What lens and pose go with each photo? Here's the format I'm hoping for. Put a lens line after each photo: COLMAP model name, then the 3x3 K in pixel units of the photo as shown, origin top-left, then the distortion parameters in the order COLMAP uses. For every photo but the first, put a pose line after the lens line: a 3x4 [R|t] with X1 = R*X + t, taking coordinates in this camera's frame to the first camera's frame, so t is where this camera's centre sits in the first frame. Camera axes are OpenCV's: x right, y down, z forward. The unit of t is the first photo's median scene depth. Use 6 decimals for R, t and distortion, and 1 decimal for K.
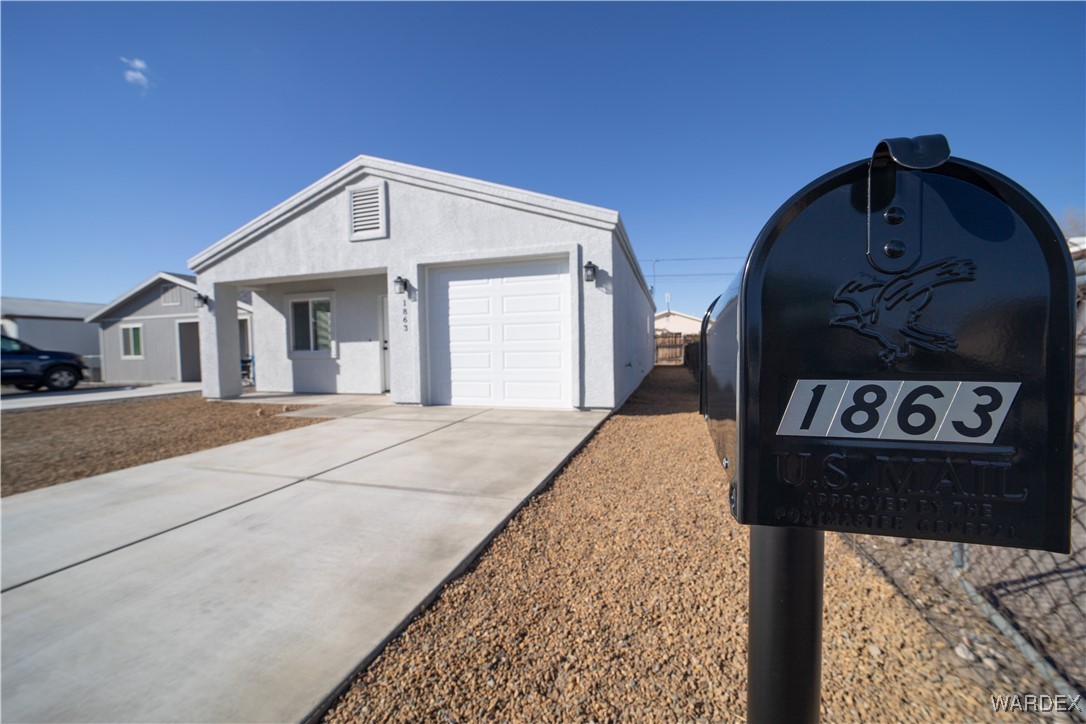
lens RADIAL K [[417.9, 0, 546.8], [0, 417.9, 364.9], [0, 0, 1]] dist [-0.029861, 0.000128]
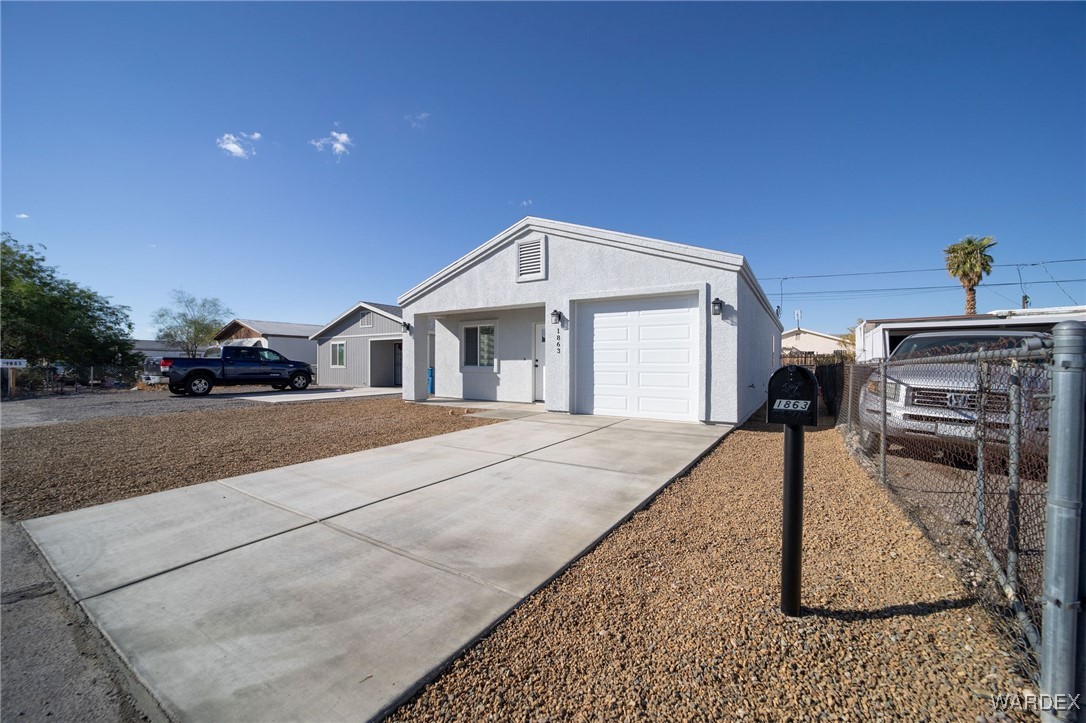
lens RADIAL K [[417.9, 0, 546.8], [0, 417.9, 364.4], [0, 0, 1]] dist [-0.029861, 0.000128]
pose [[0.964267, 0.020487, -0.264140, -0.040922], [-0.029934, 0.999046, -0.031790, -0.007019], [0.263236, 0.038560, 0.963960, -0.221293]]
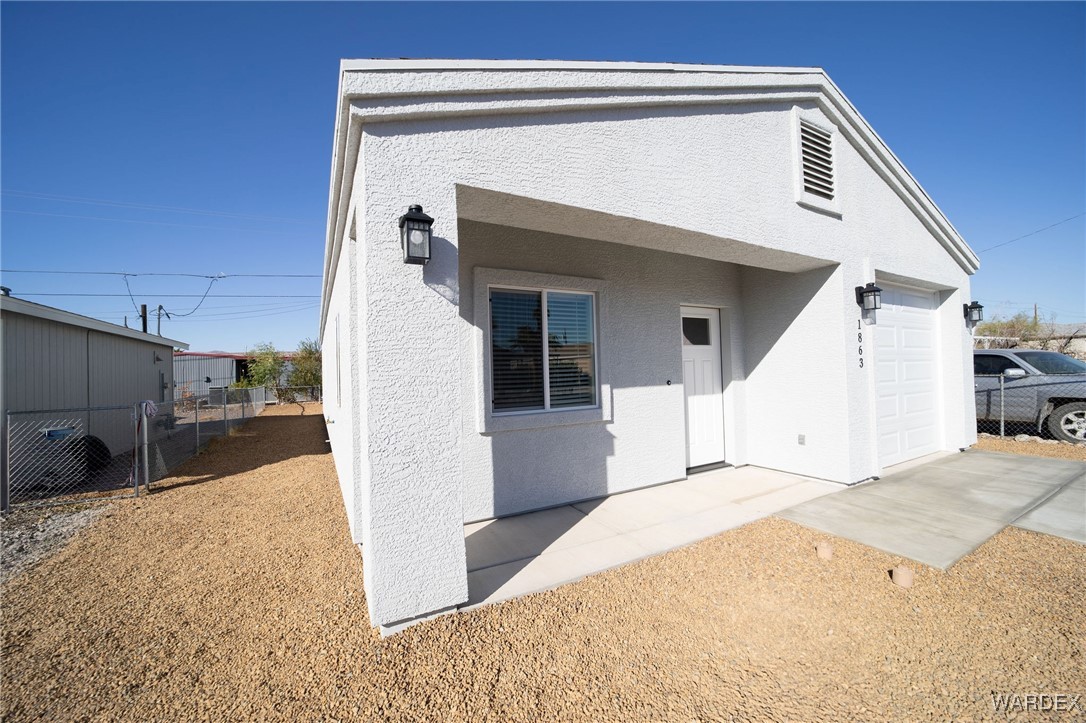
lens RADIAL K [[417.9, 0, 546.8], [0, 417.9, 364.4], [0, 0, 1]] dist [-0.029861, 0.000128]
pose [[0.702151, 0.008497, 0.711978, -1.138128], [0.045421, 0.997358, -0.056697, -0.073040], [-0.710578, 0.072149, 0.699909, 0.905043]]
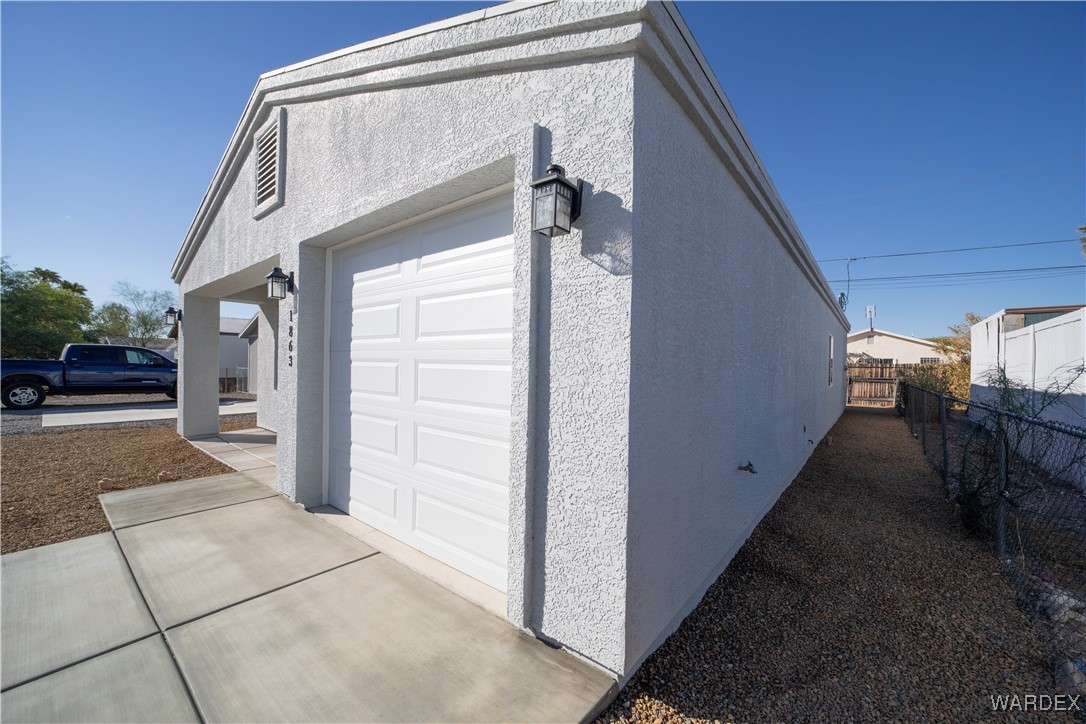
lens RADIAL K [[417.9, 0, 546.8], [0, 417.9, 364.9], [0, 0, 1]] dist [-0.029861, 0.000128]
pose [[0.926581, 0.033937, -0.374562, 0.182187], [-0.049157, 0.998305, -0.031154, -0.083437], [0.372870, 0.047280, 0.926678, 0.624847]]
